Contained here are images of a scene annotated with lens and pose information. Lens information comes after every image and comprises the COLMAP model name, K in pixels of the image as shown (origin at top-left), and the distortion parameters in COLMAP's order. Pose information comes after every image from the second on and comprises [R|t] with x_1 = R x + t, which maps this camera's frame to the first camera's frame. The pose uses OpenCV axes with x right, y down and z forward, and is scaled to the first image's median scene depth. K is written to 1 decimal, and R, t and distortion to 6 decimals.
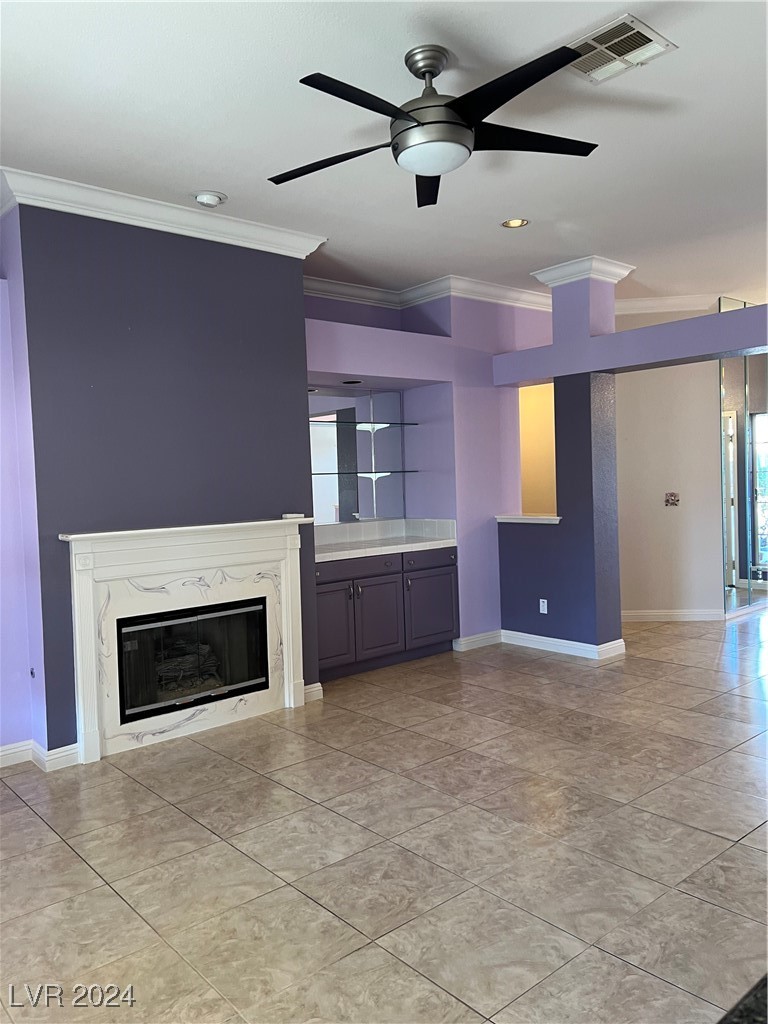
lens RADIAL K [[771.9, 0, 381.7], [0, 771.9, 508.1], [0, 0, 1]] dist [0.042959, -0.043776]
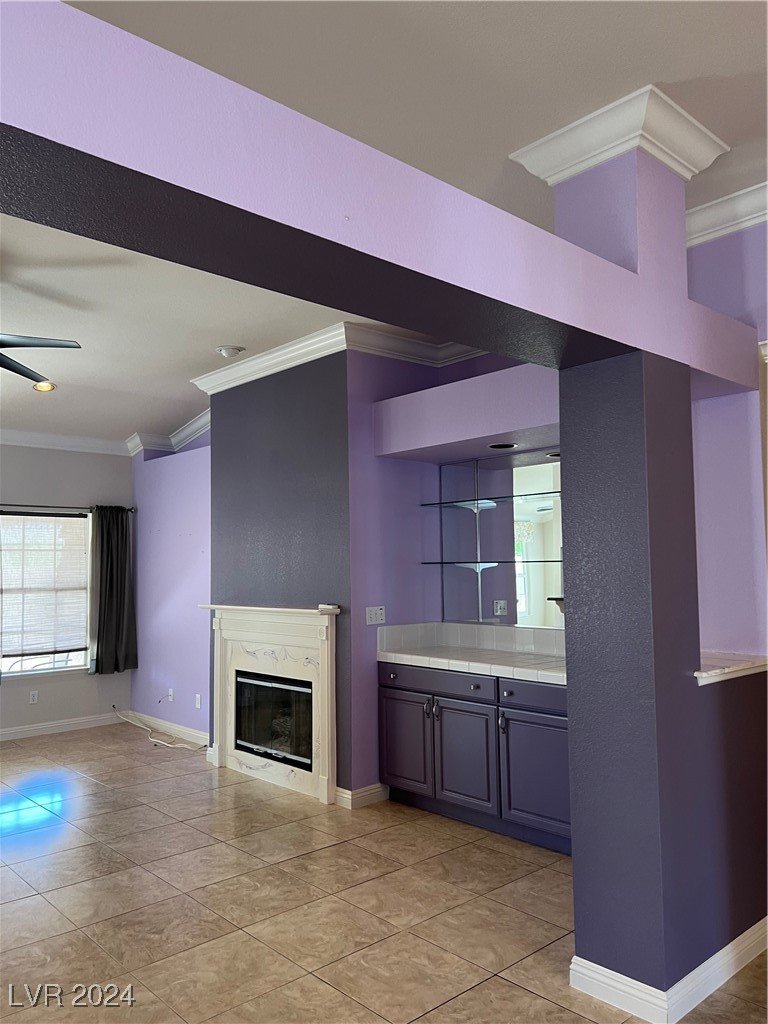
lens RADIAL K [[771.9, 0, 382.2], [0, 771.9, 516.7], [0, 0, 1]] dist [0.042959, -0.043776]
pose [[0.023172, -0.039466, -0.998952, 0.909937], [-0.029434, 0.998760, -0.040141, -0.069350], [0.999298, 0.030334, 0.021982, 1.068705]]
